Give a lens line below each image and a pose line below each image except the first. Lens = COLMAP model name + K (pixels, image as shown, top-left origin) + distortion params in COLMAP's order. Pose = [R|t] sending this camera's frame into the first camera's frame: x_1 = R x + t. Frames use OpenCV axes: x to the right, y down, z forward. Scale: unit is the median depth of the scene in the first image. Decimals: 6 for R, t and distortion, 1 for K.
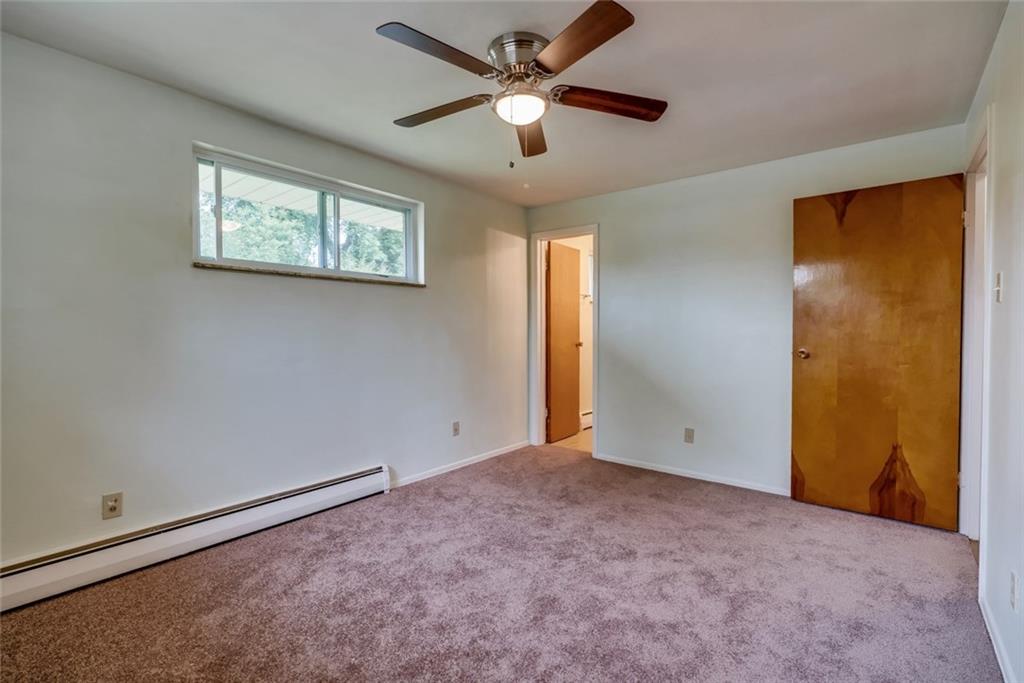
lens RADIAL K [[457.6, 0, 509.9], [0, 457.6, 342.2], [0, 0, 1]] dist [-0.012841, 0.008601]
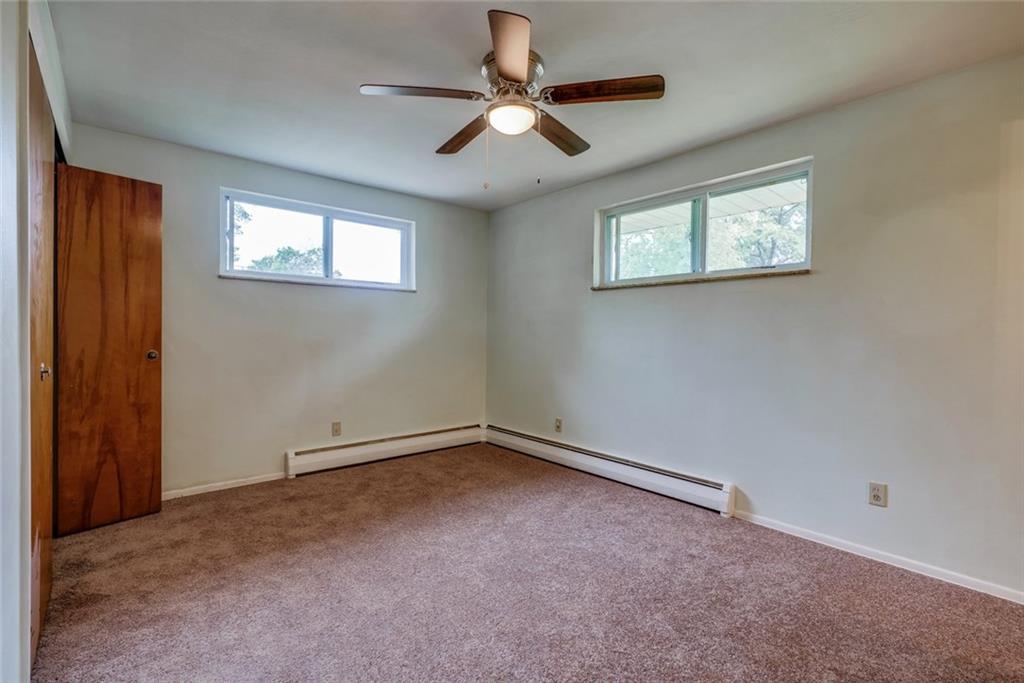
lens RADIAL K [[457.6, 0, 509.9], [0, 457.6, 342.2], [0, 0, 1]] dist [-0.012841, 0.008601]
pose [[-0.157056, 0.023297, -0.987315, 0.715362], [-0.033669, 0.999014, 0.028929, -0.019929], [0.987016, 0.037786, -0.156117, 0.777651]]
